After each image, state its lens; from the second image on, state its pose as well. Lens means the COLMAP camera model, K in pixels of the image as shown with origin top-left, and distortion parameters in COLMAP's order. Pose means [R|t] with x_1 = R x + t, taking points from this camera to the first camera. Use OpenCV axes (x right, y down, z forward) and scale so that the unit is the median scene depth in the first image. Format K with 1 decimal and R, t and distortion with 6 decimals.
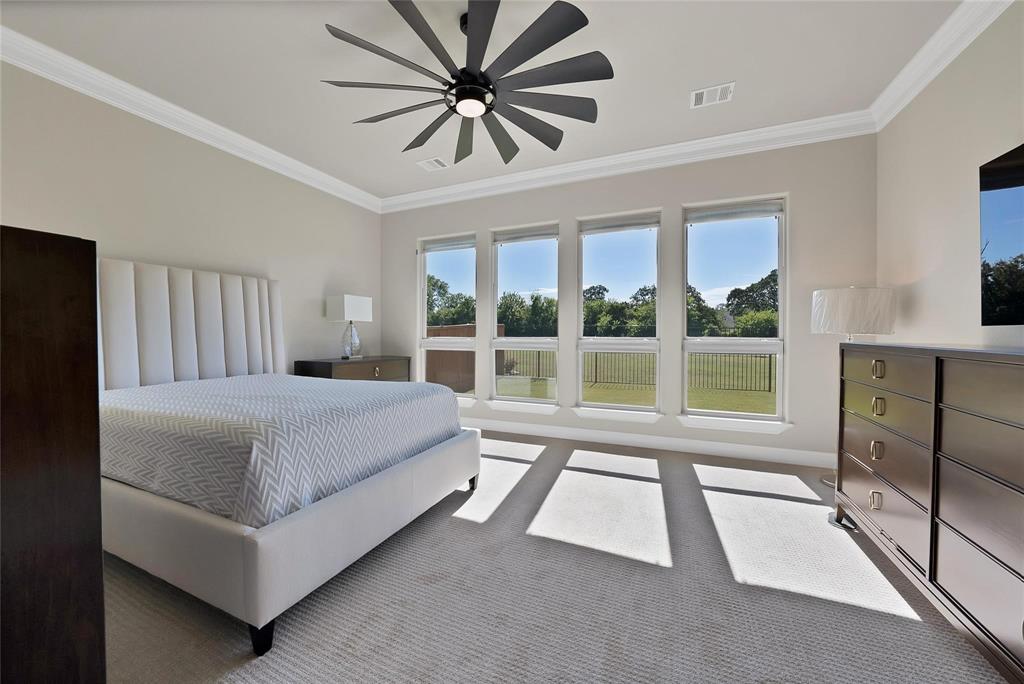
lens RADIAL K [[367.5, 0, 510.6], [0, 367.5, 336.0], [0, 0, 1]] dist [-0.026105, 0.005322]
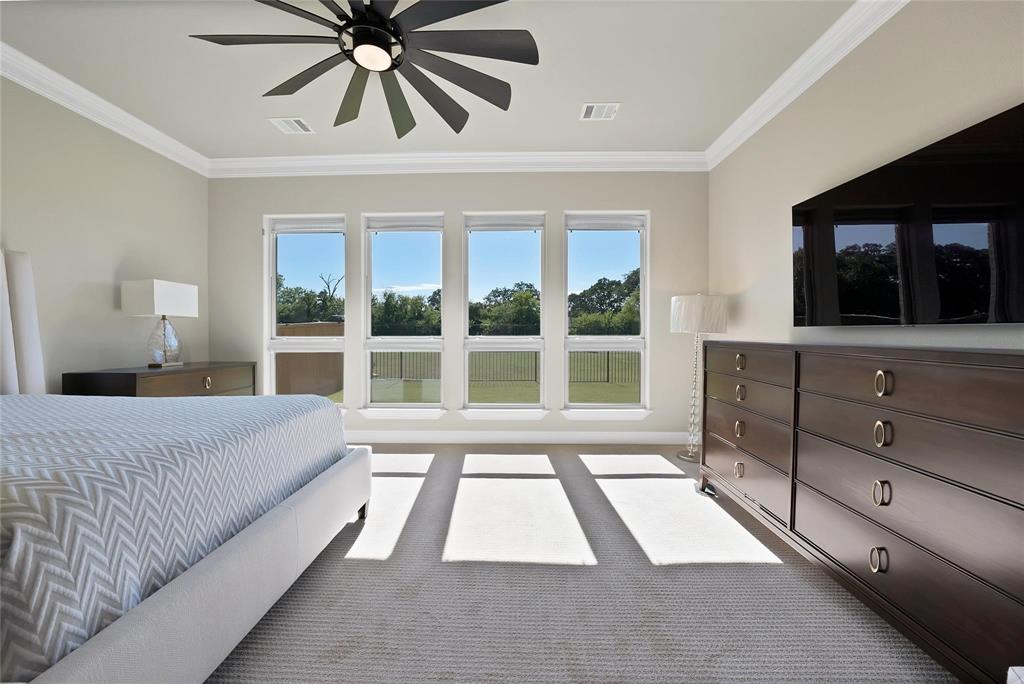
lens RADIAL K [[367.5, 0, 510.6], [0, 367.5, 336.0], [0, 0, 1]] dist [-0.026105, 0.005322]
pose [[0.925544, -0.003344, 0.378625, -0.115586], [0.002530, 0.999993, 0.002646, -0.000245], [-0.378631, -0.001491, 0.925547, 0.111562]]
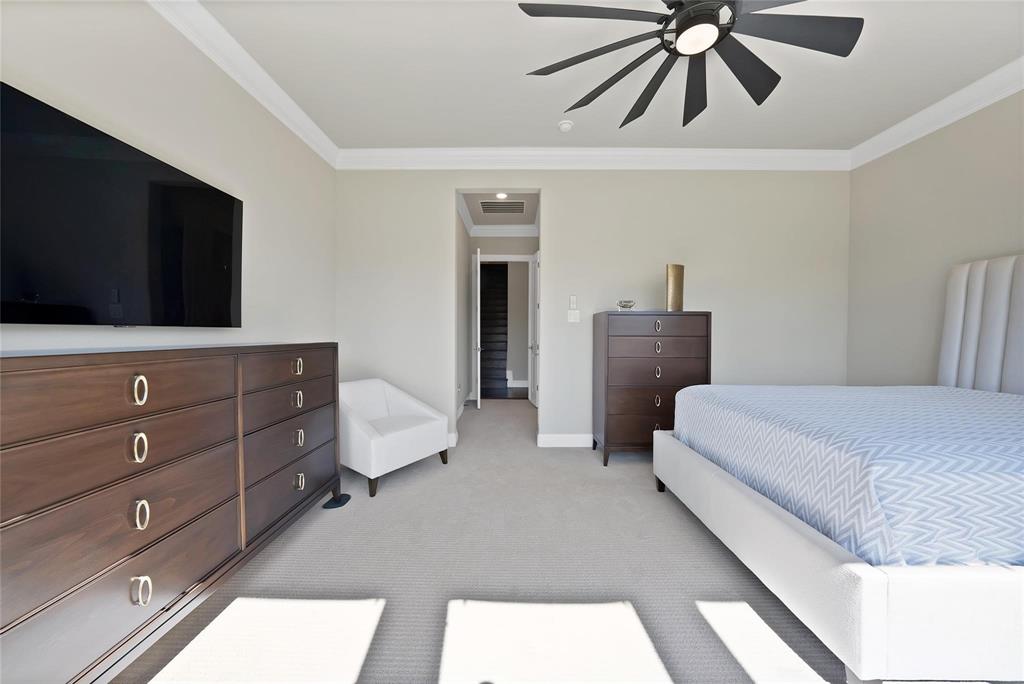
lens RADIAL K [[367.5, 0, 510.6], [0, 367.5, 336.0], [0, 0, 1]] dist [-0.026105, 0.005322]
pose [[-0.920082, 0.003849, -0.391707, 0.467094], [-0.002836, 0.999860, 0.016486, -0.014681], [0.391715, 0.016279, -0.919943, 1.333514]]
